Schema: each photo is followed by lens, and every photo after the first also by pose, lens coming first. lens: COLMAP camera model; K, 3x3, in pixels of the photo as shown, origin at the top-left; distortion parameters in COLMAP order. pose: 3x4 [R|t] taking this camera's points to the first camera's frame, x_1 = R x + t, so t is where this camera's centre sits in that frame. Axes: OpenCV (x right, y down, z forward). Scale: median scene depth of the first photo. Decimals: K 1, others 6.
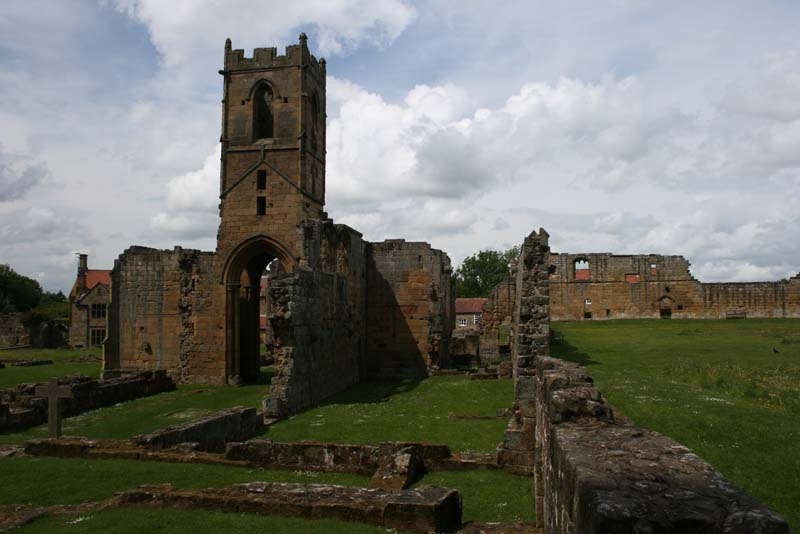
lens RADIAL K [[693.7, 0, 401.1], [0, 693.7, 266.9], [0, 0, 1]] dist [-0.098514, 0.011096]
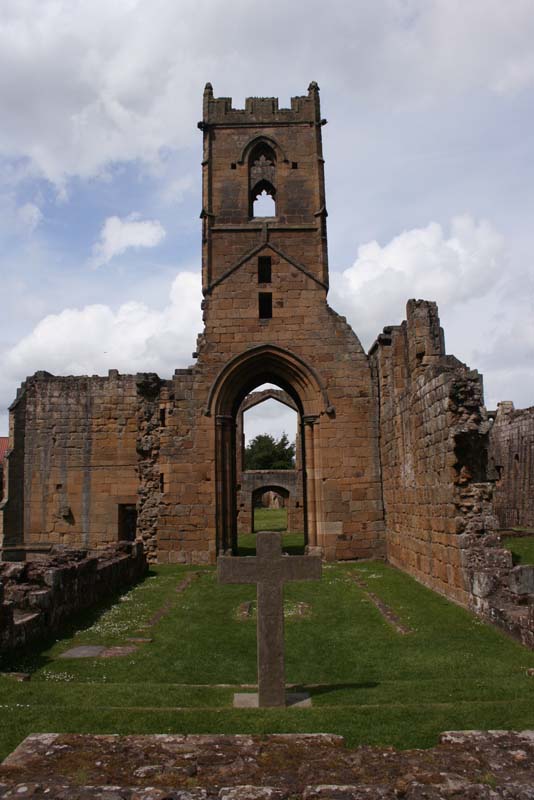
lens RADIAL K [[693.7, 0, 265.3], [0, 693.7, 399.1], [0, 0, 1]] dist [-0.098514, 0.011096]
pose [[0.990717, 0.010447, 0.135535, -0.292799], [0.000353, 0.996842, -0.079416, 0.062349], [-0.135937, 0.078726, 0.987585, 0.302650]]
